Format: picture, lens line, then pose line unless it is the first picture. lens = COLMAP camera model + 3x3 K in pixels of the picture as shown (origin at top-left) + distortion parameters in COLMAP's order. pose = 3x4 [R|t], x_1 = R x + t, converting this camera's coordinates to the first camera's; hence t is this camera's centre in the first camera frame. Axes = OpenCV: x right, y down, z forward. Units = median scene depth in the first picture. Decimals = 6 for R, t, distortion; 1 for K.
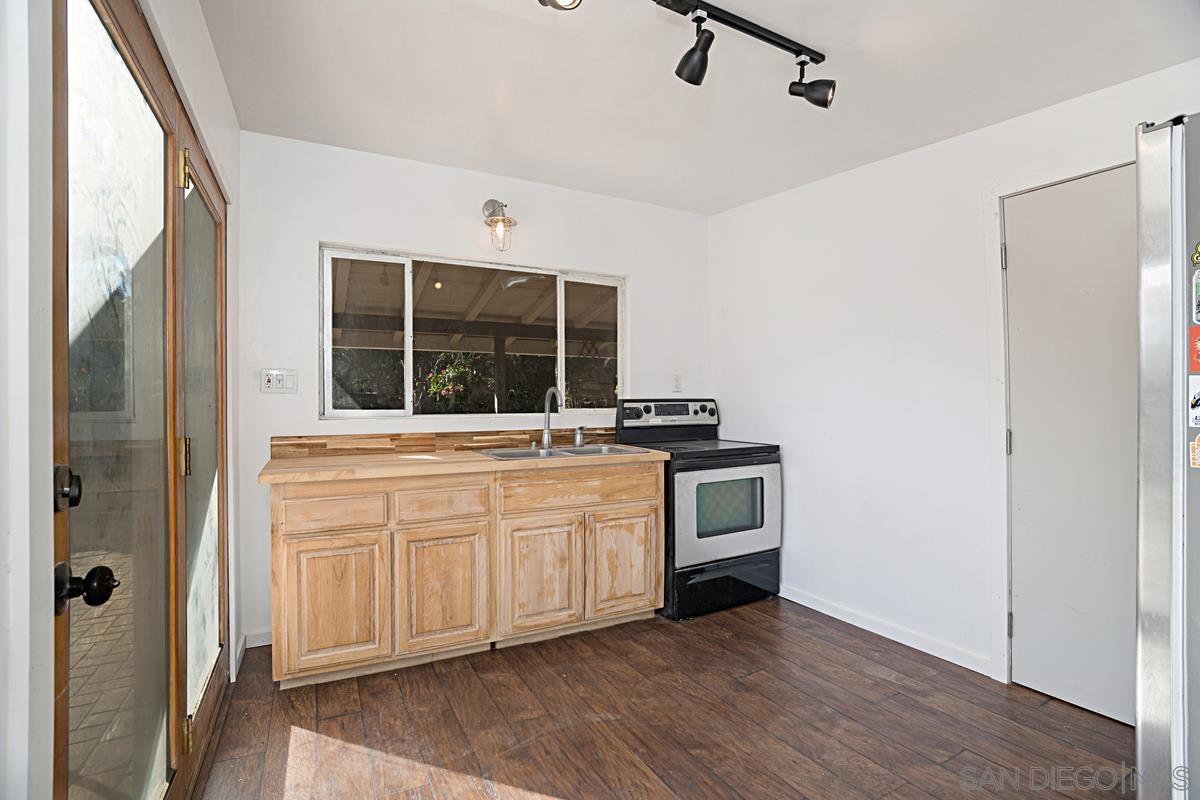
lens RADIAL K [[551.9, 0, 600.0], [0, 551.9, 400.0], [0, 0, 1]] dist [-0.080843, 0.018540]
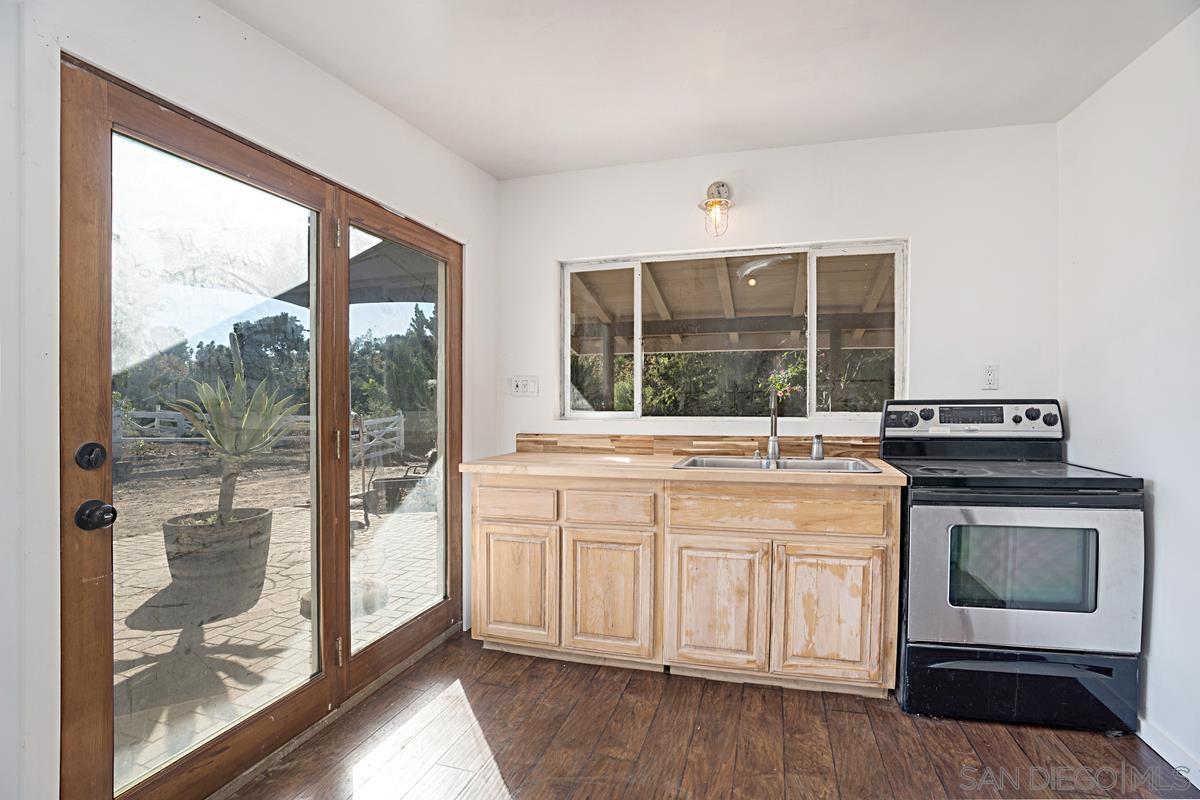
lens RADIAL K [[551.9, 0, 600.0], [0, 551.9, 400.0], [0, 0, 1]] dist [-0.080843, 0.018540]
pose [[0.727086, -0.003534, -0.686538, 0.333117], [0.001386, 0.999992, -0.003680, 0.000137], [0.686545, 0.001724, 0.727085, 0.238280]]
